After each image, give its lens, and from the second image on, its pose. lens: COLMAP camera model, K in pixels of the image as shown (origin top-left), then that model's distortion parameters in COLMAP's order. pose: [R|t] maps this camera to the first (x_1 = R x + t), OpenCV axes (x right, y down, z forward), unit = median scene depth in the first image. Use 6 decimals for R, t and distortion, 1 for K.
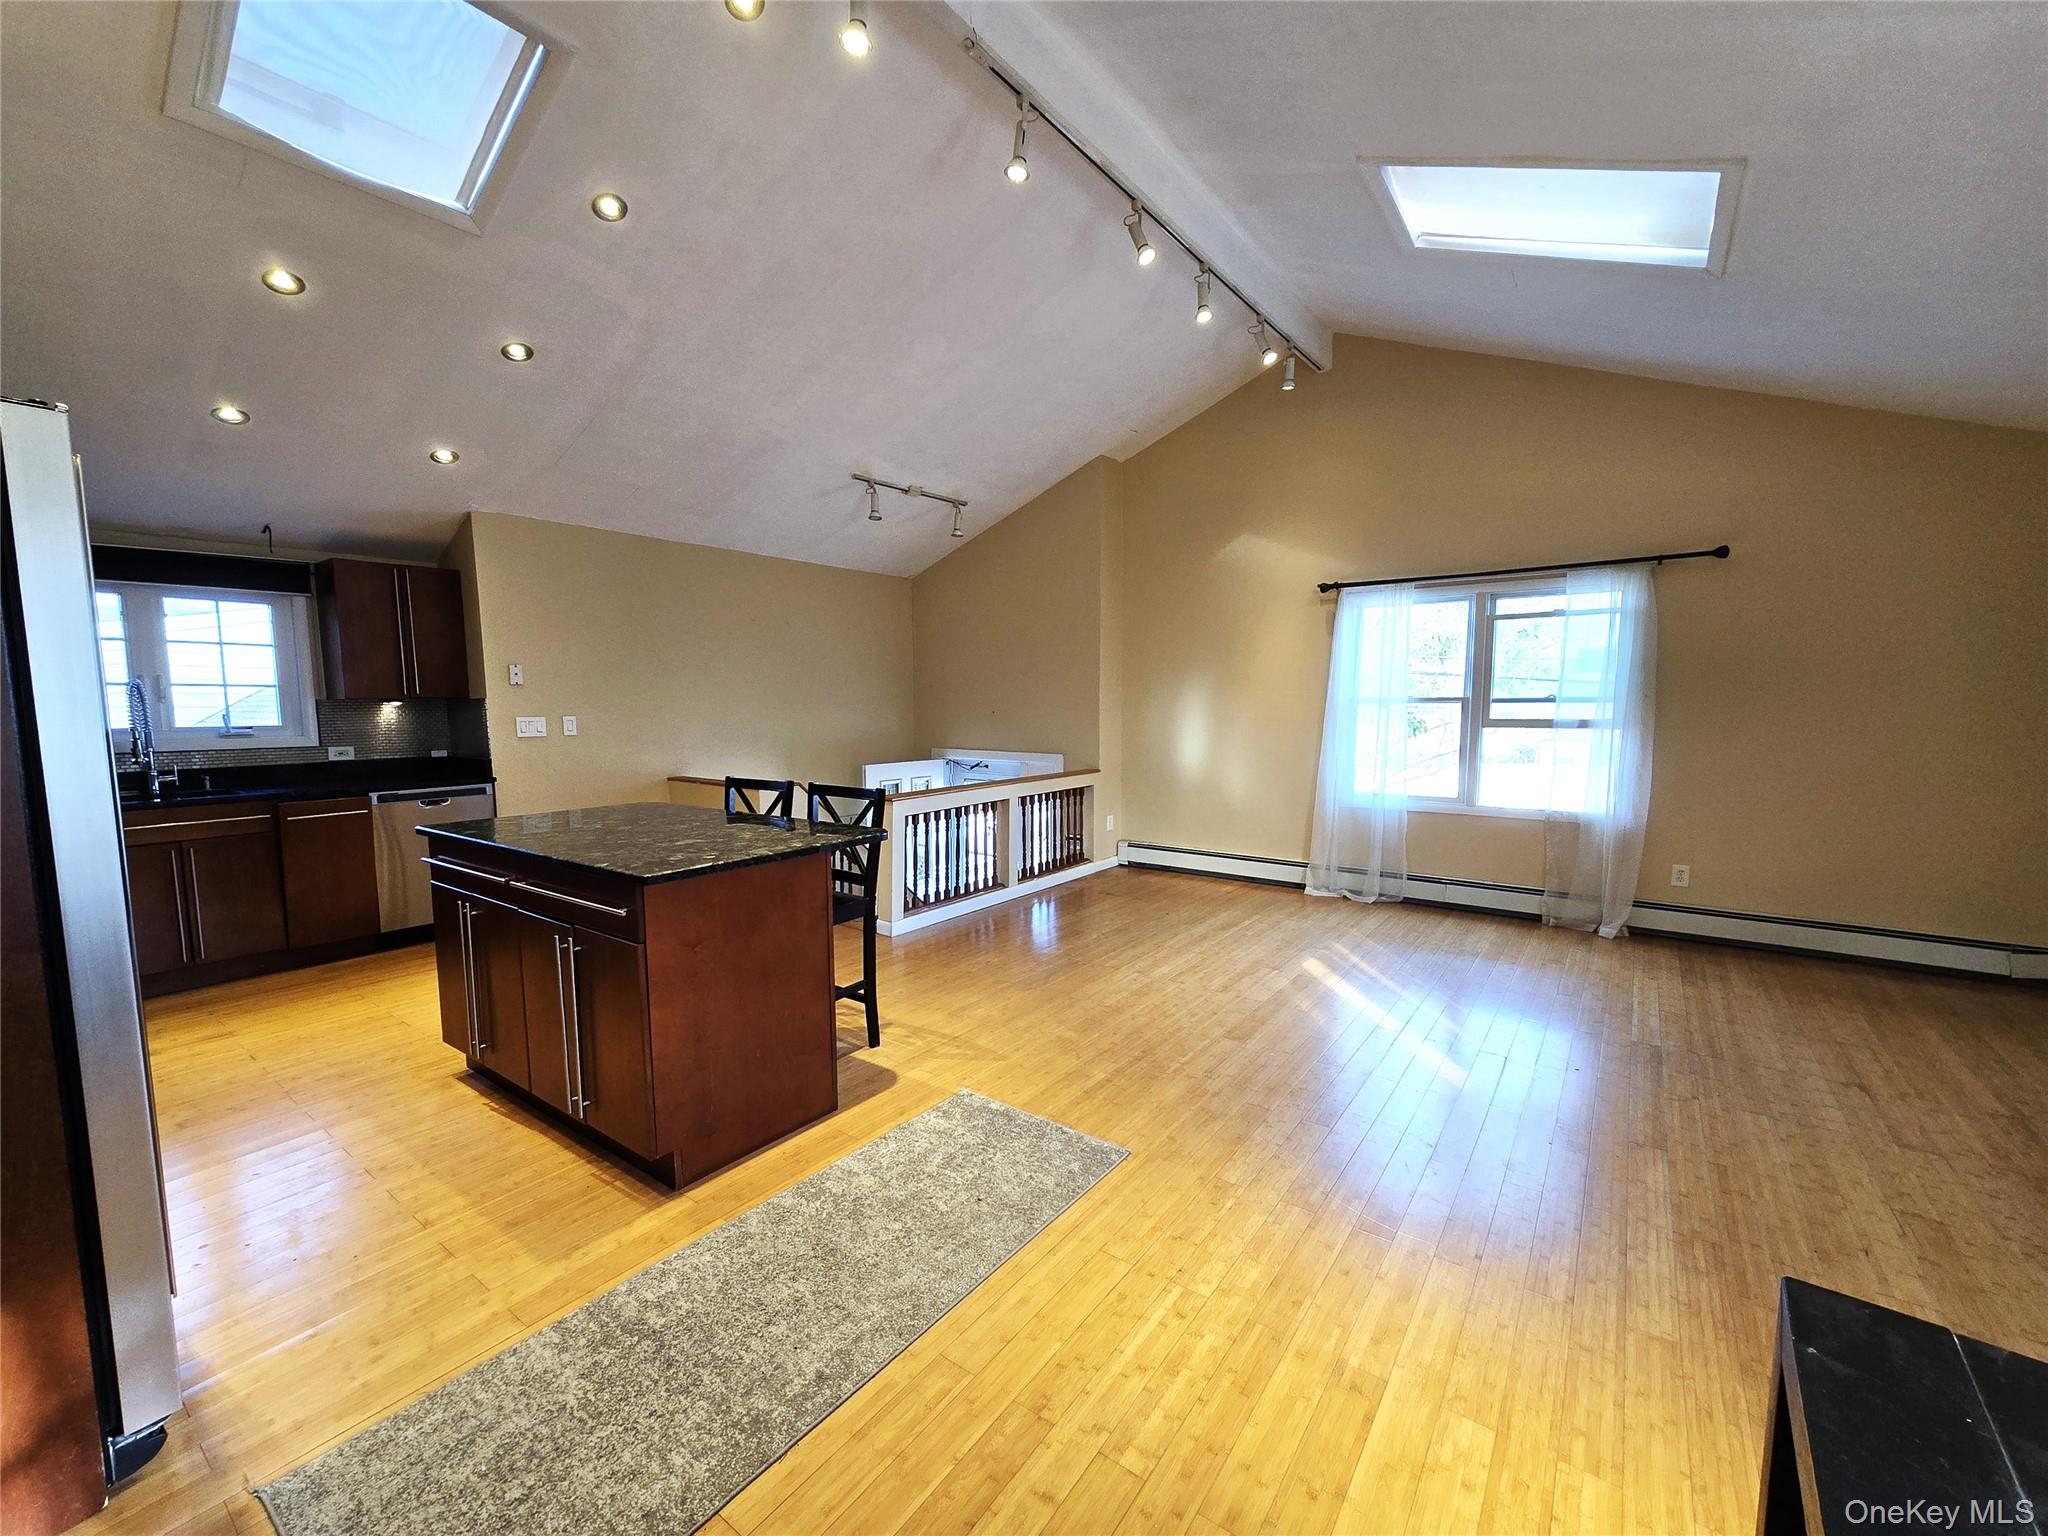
lens RADIAL K [[837.4, 0, 1020.4], [0, 837.4, 780.2], [0, 0, 1]] dist [-0.001919, -0.000380]
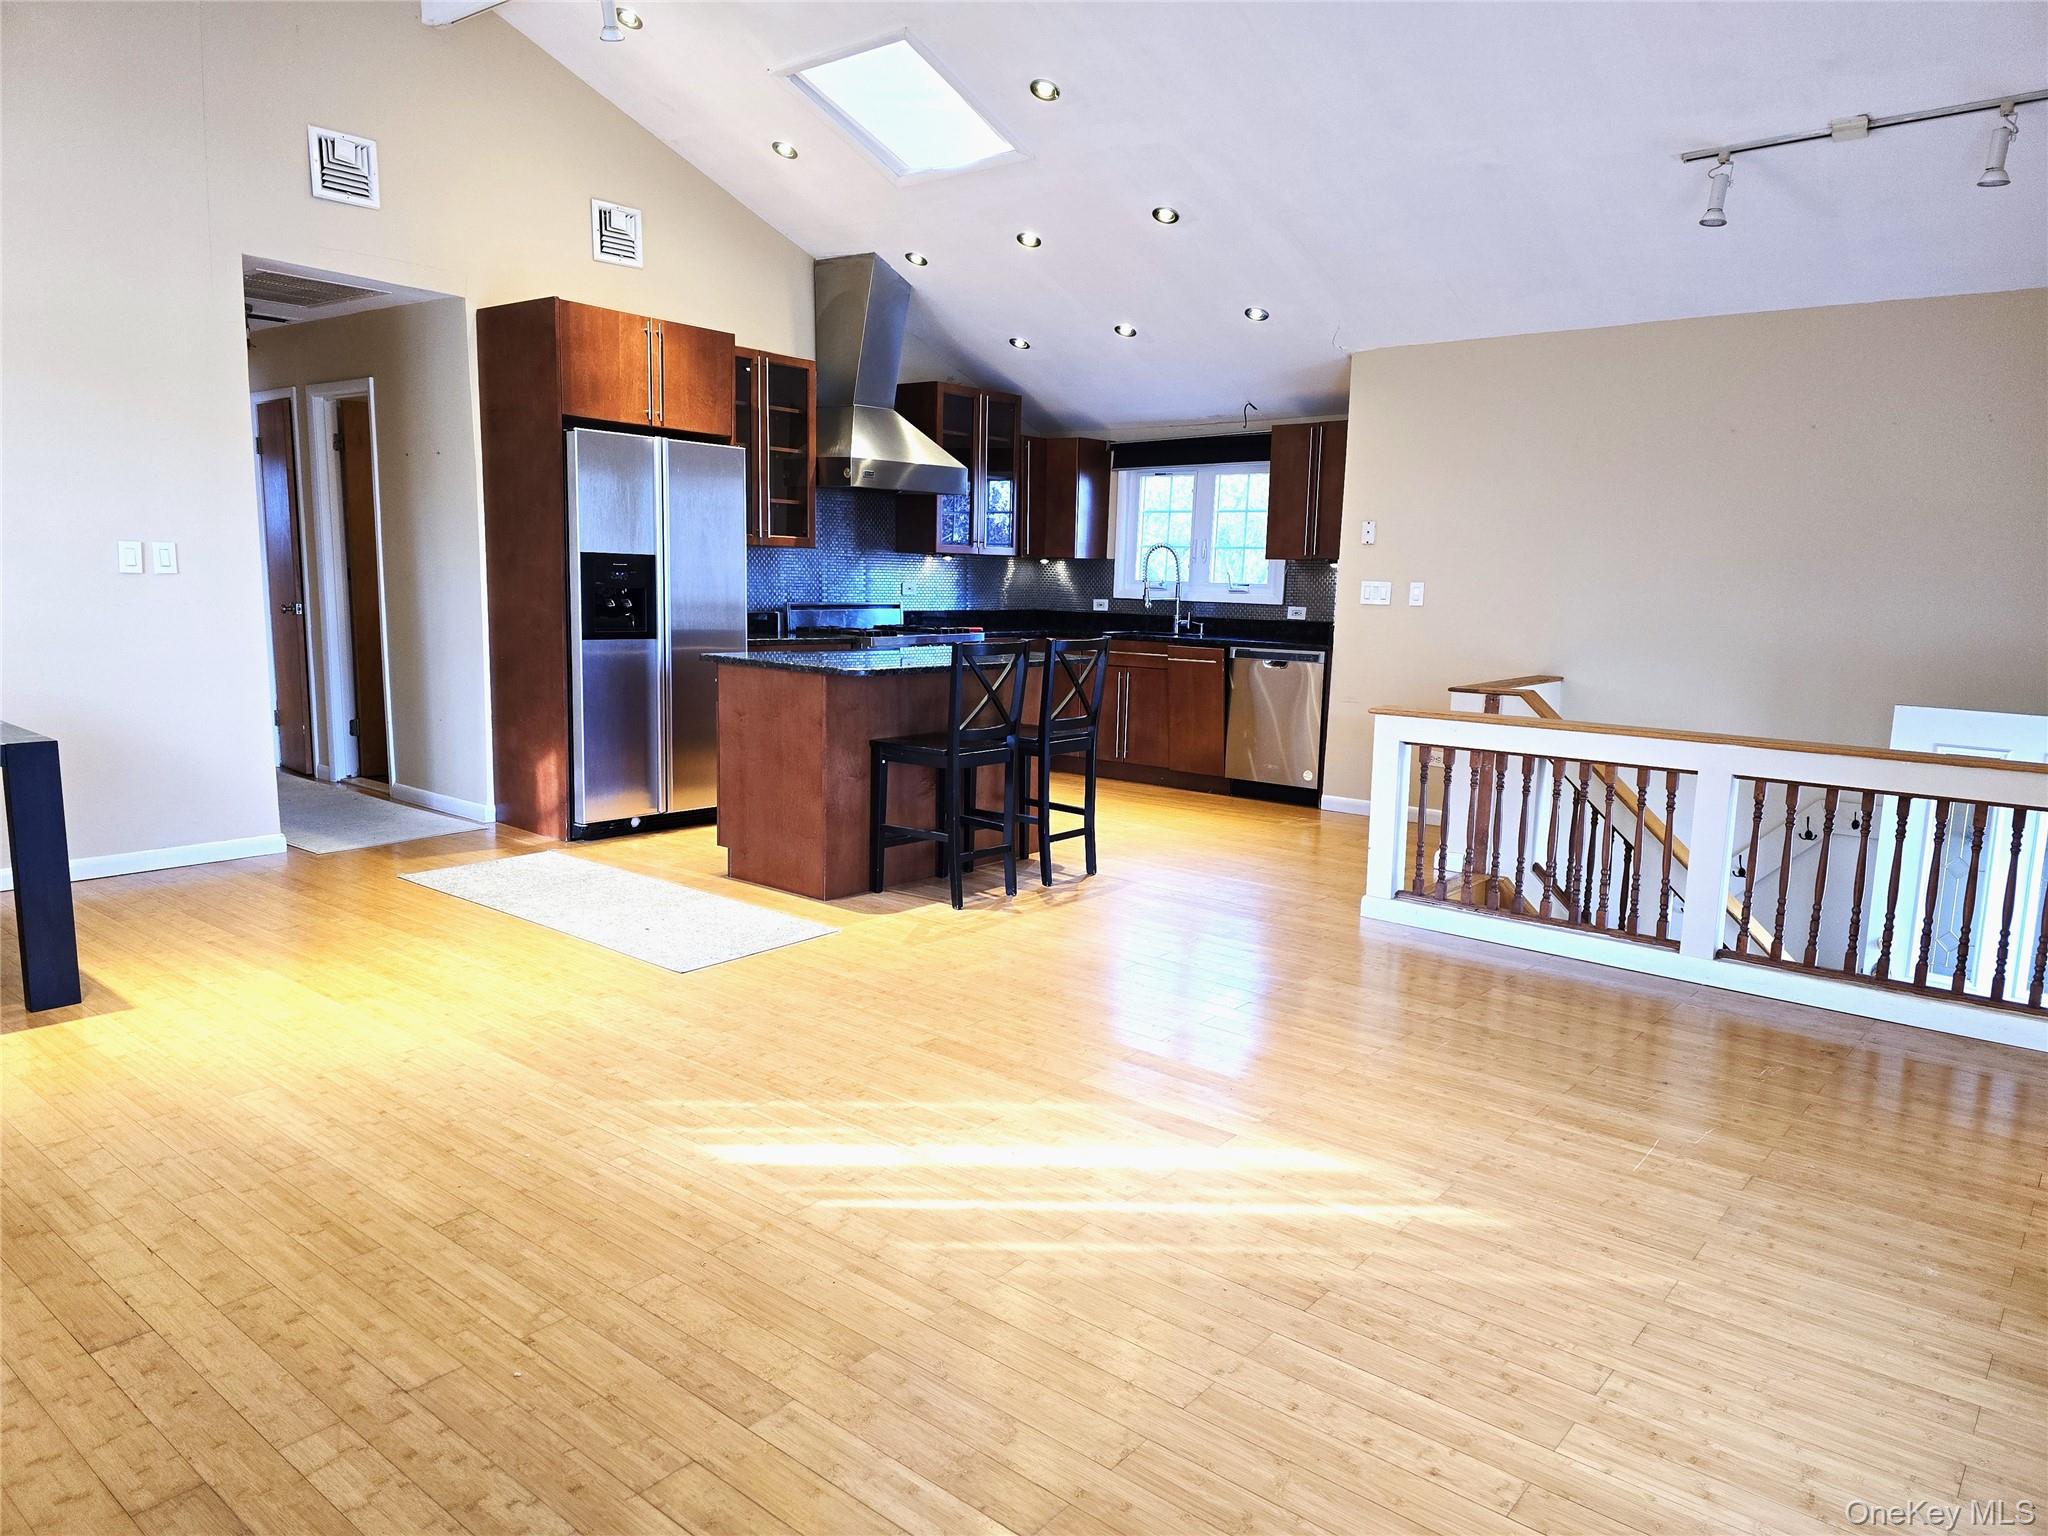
lens RADIAL K [[1355.6, 0, 1032.3], [0, 1355.6, 762.7], [0, 0, 1]] dist [0.090473, -0.098731]
pose [[-0.053172, 0.144408, -0.988089, 0.931575], [-0.120712, 0.981303, 0.149912, -0.064977], [0.991262, 0.127246, -0.034746, 0.772734]]
